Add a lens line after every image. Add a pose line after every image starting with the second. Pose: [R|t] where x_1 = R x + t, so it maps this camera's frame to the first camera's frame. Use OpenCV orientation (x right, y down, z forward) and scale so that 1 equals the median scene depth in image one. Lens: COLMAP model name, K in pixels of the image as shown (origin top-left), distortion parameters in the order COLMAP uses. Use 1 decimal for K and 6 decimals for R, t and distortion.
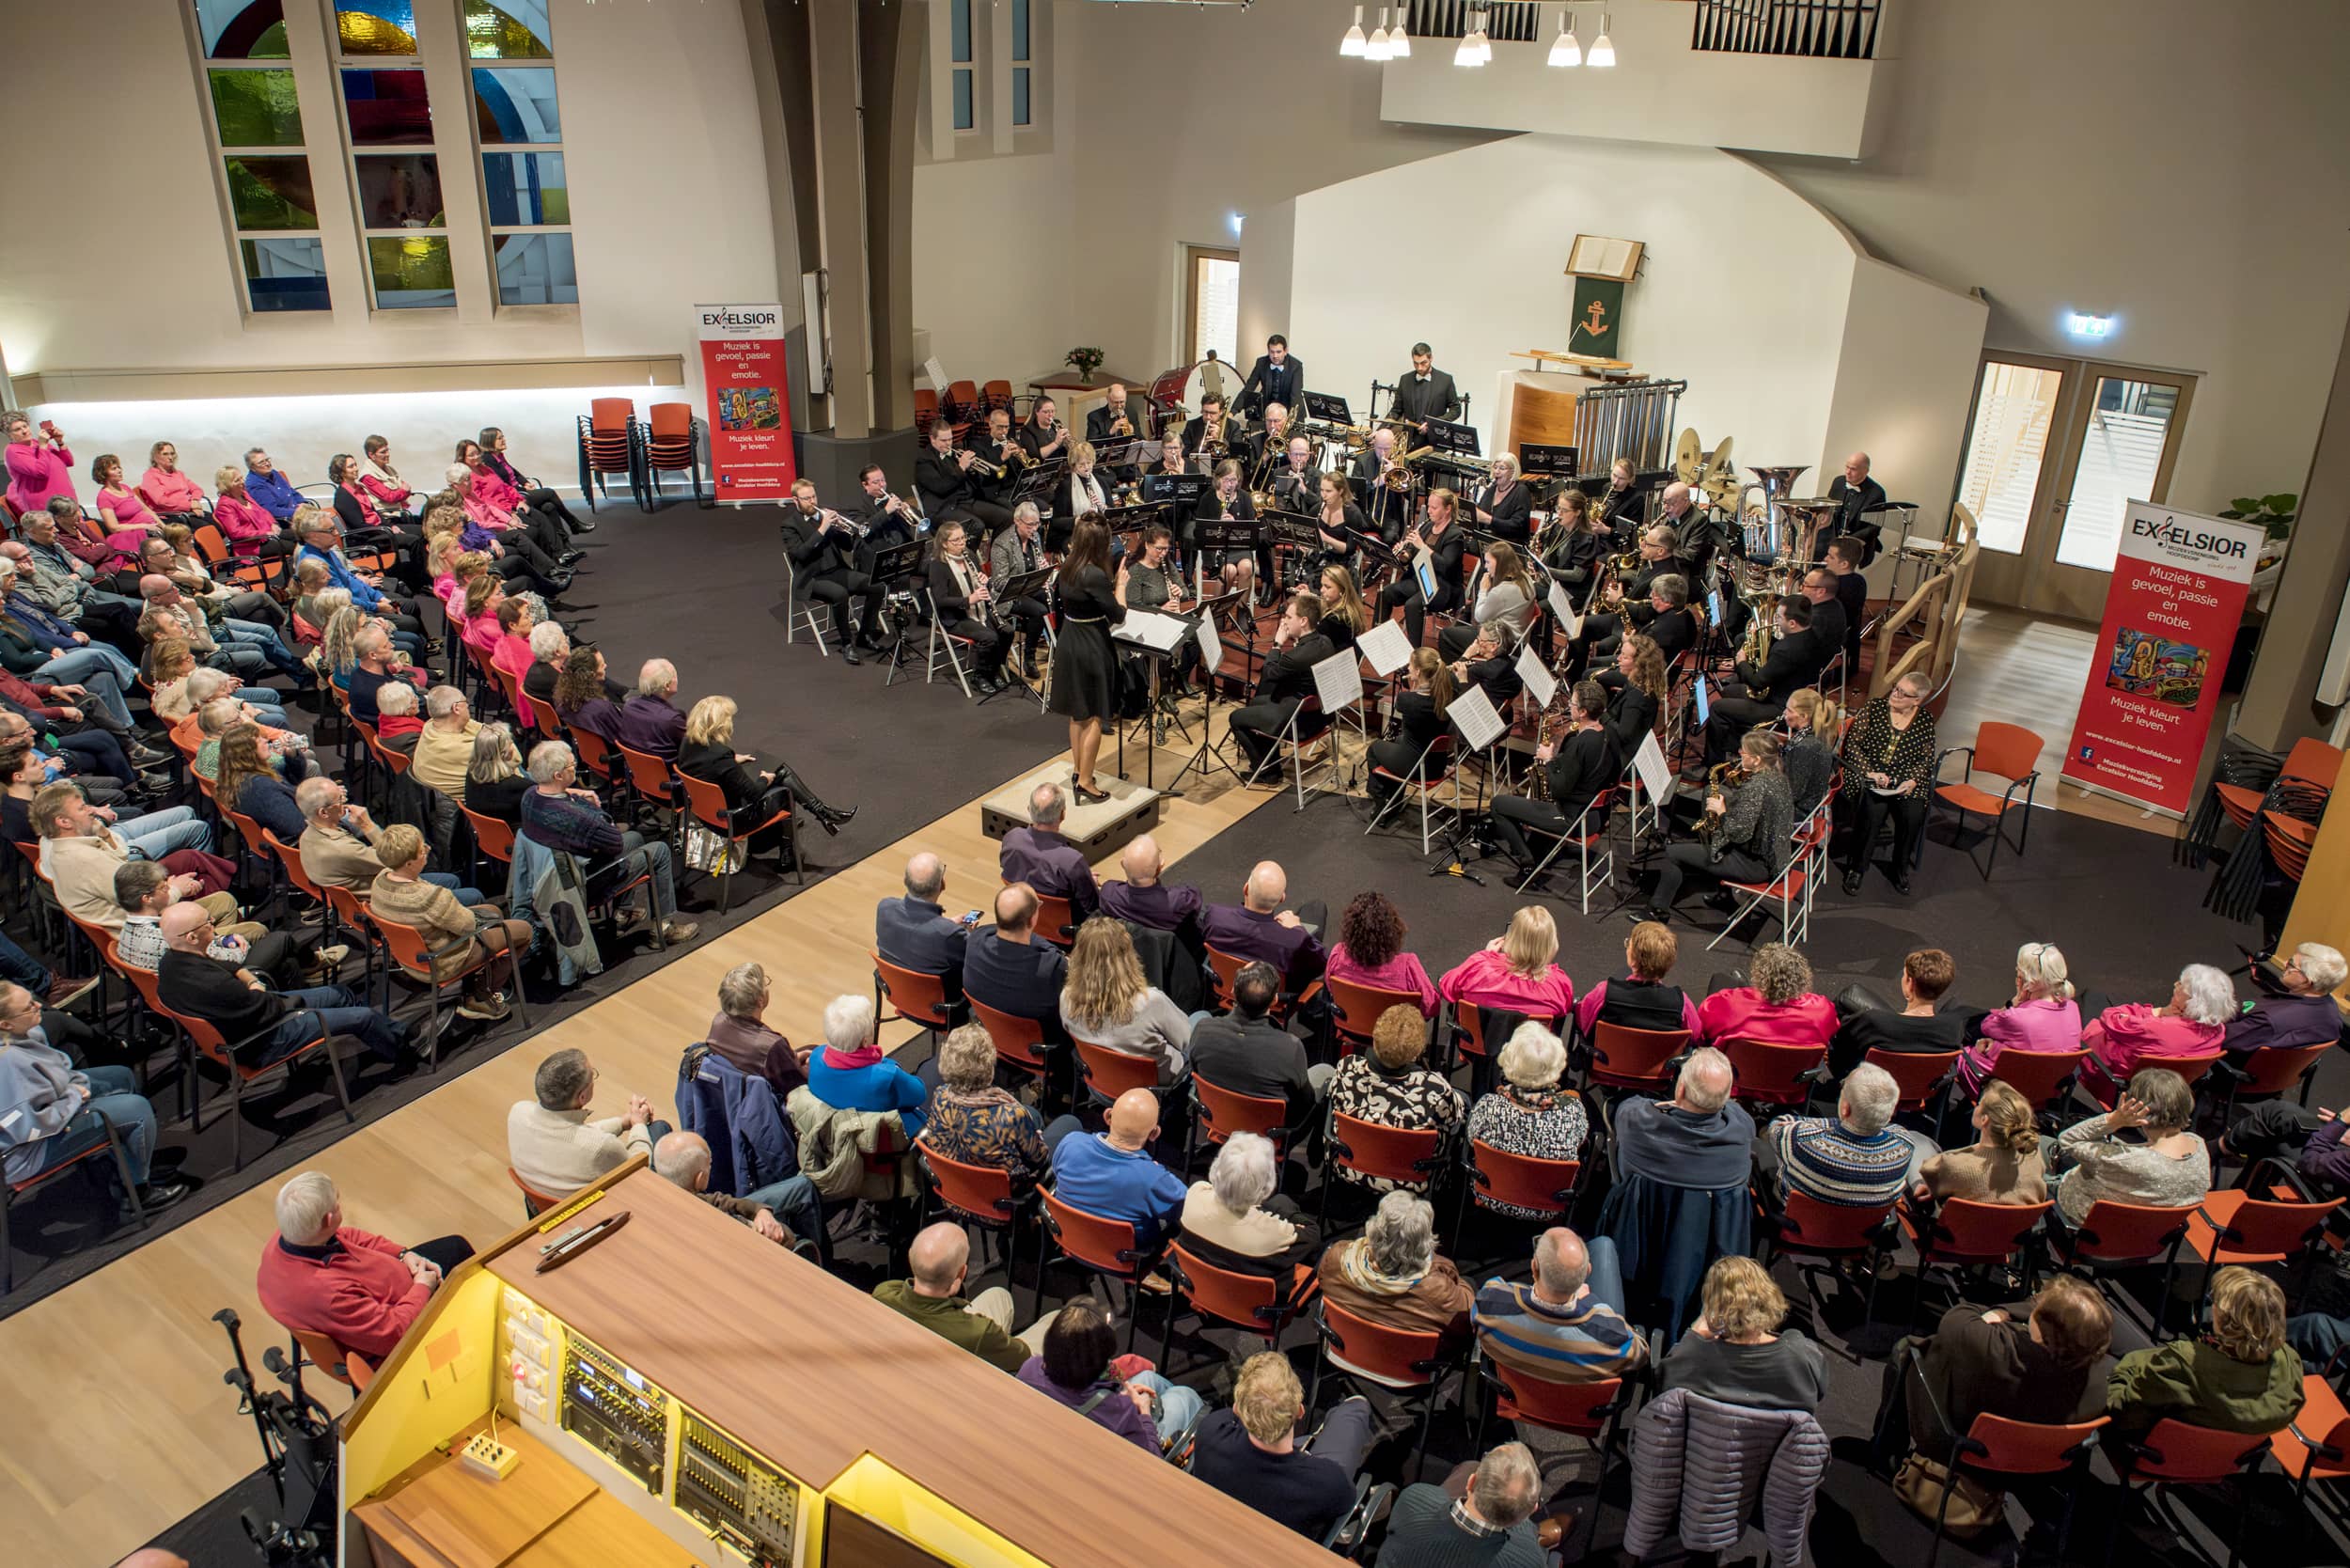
lens RADIAL K [[1614.1, 0, 1166.4], [0, 1614.1, 777.1], [0, 0, 1]] dist [-0.090745, 0.029354]
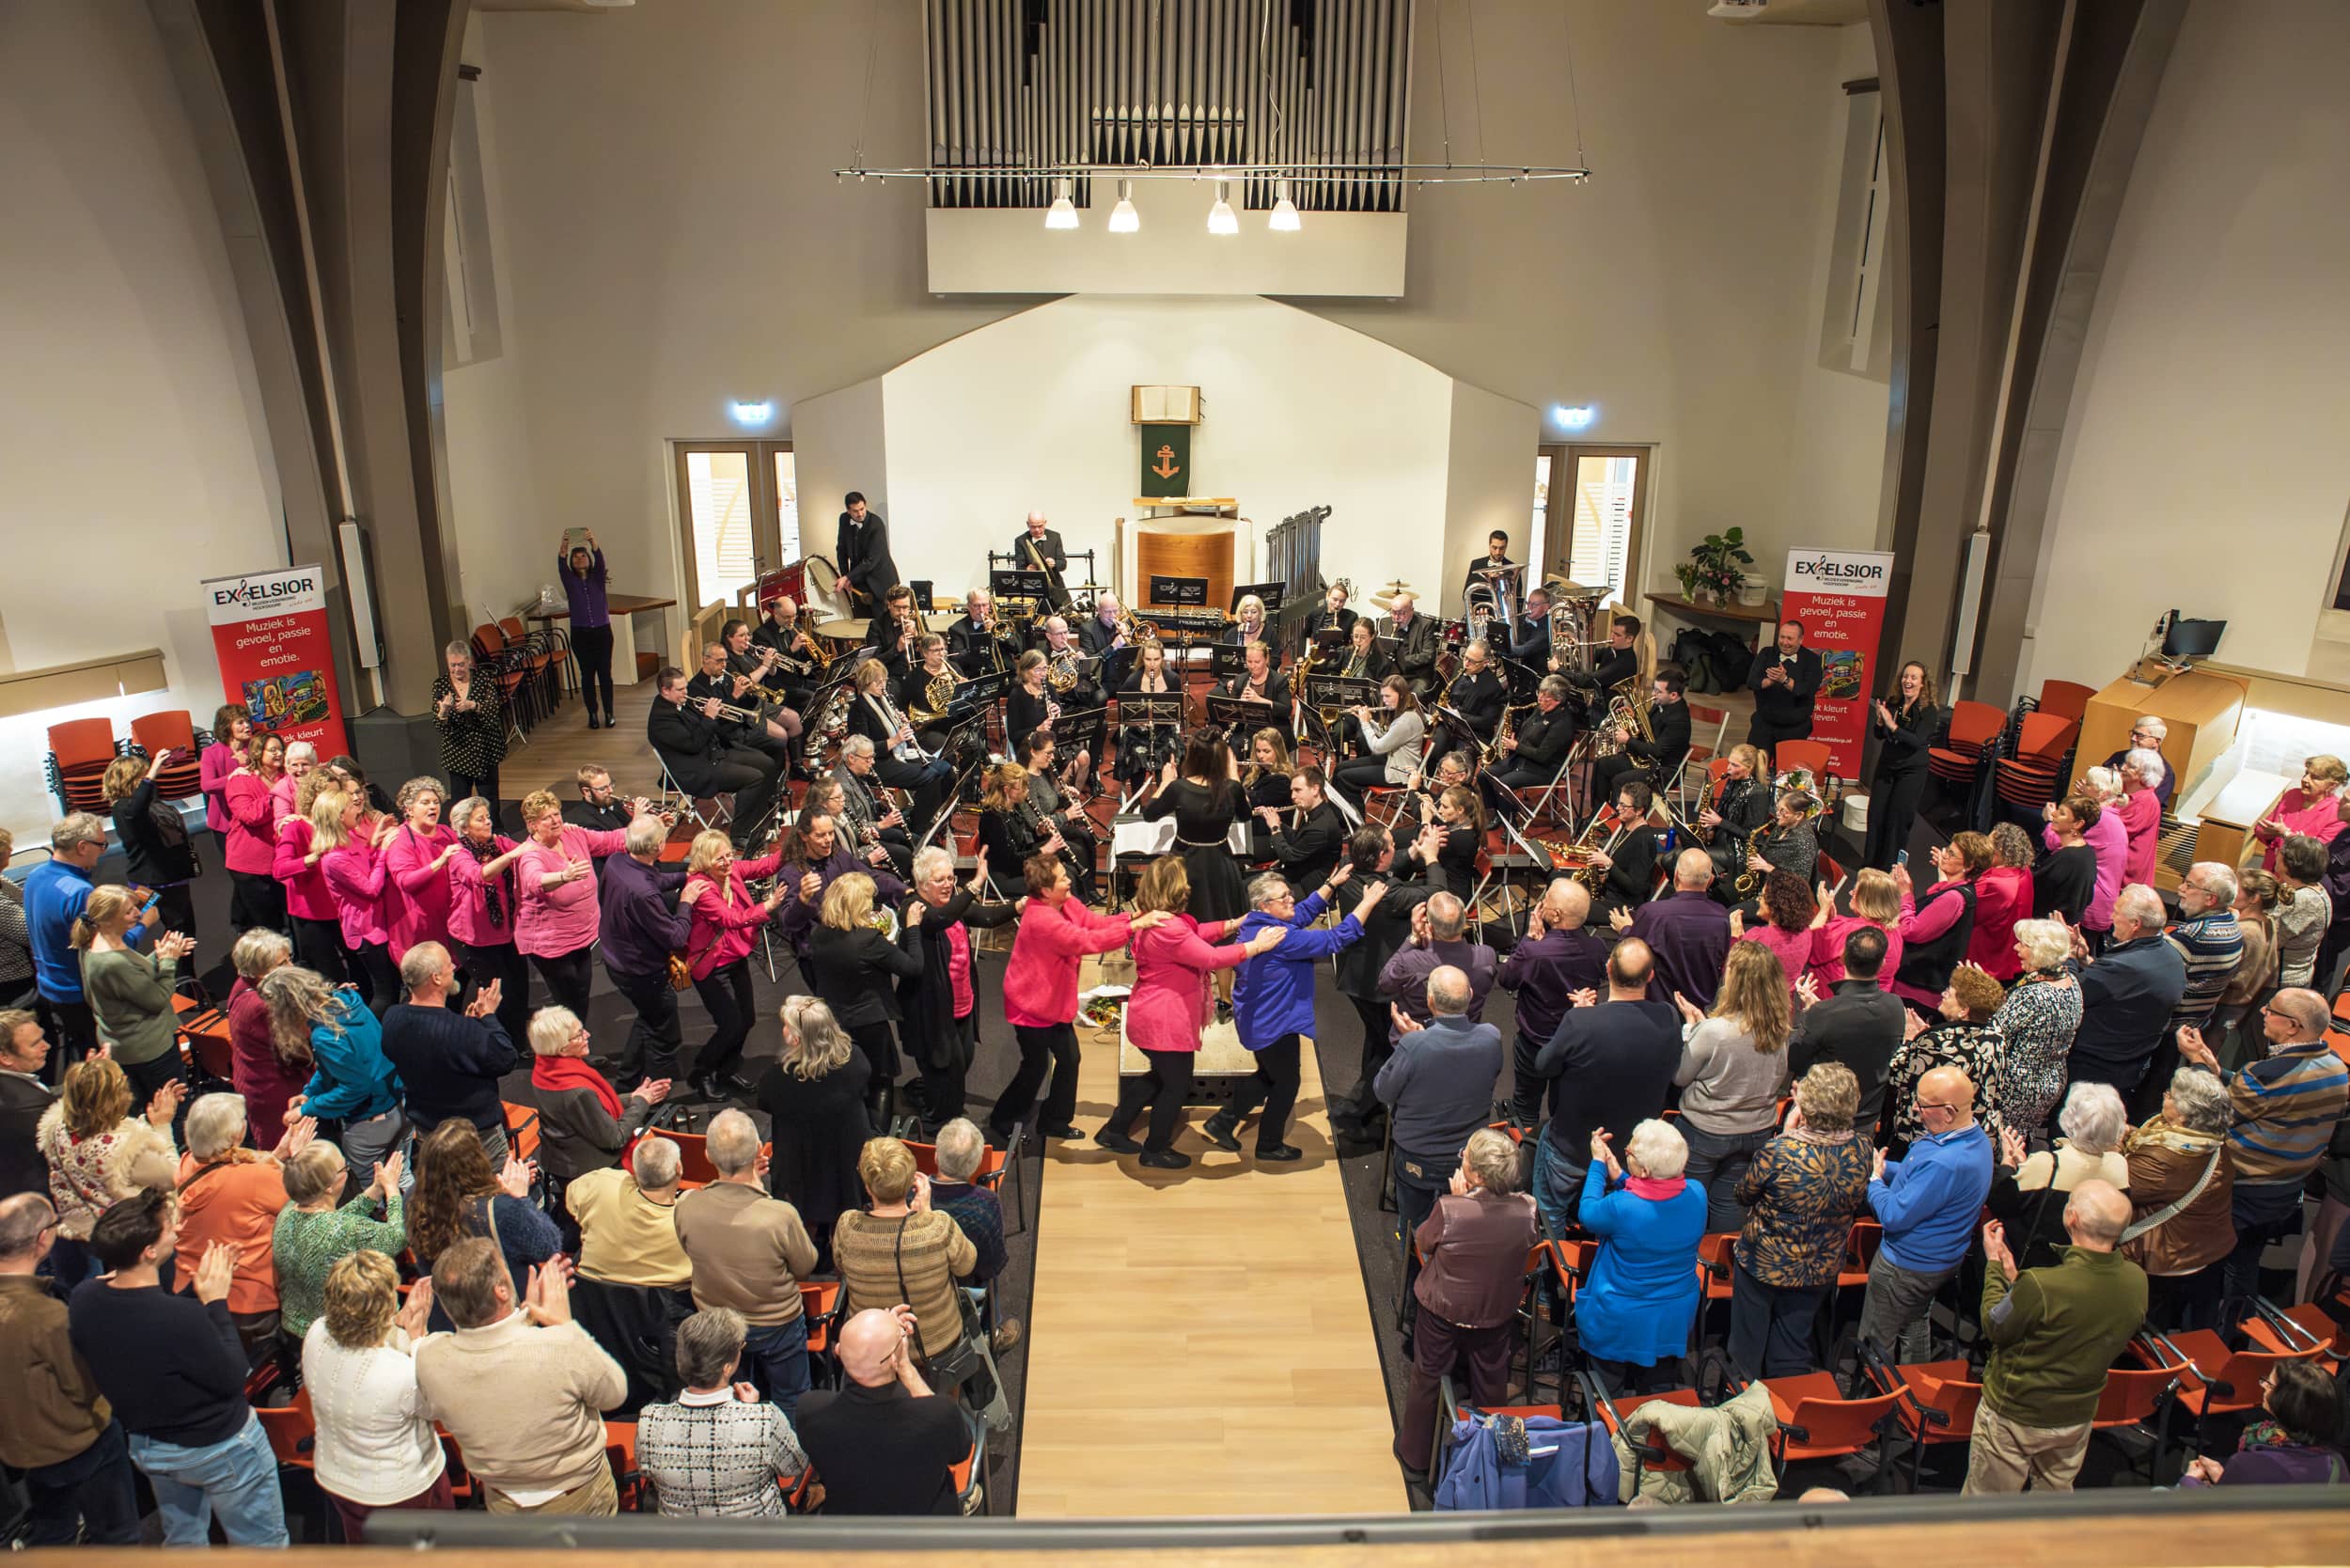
lens RADIAL K [[1614.1, 0, 1157.9], [0, 1614.1, 768.3], [0, 0, 1]] dist [-0.090745, 0.029354]
pose [[0.821722, -0.213393, 0.528428, -0.497733], [0.258646, 0.965896, -0.012150, -0.117909], [-0.507814, 0.146660, 0.848891, 0.190343]]
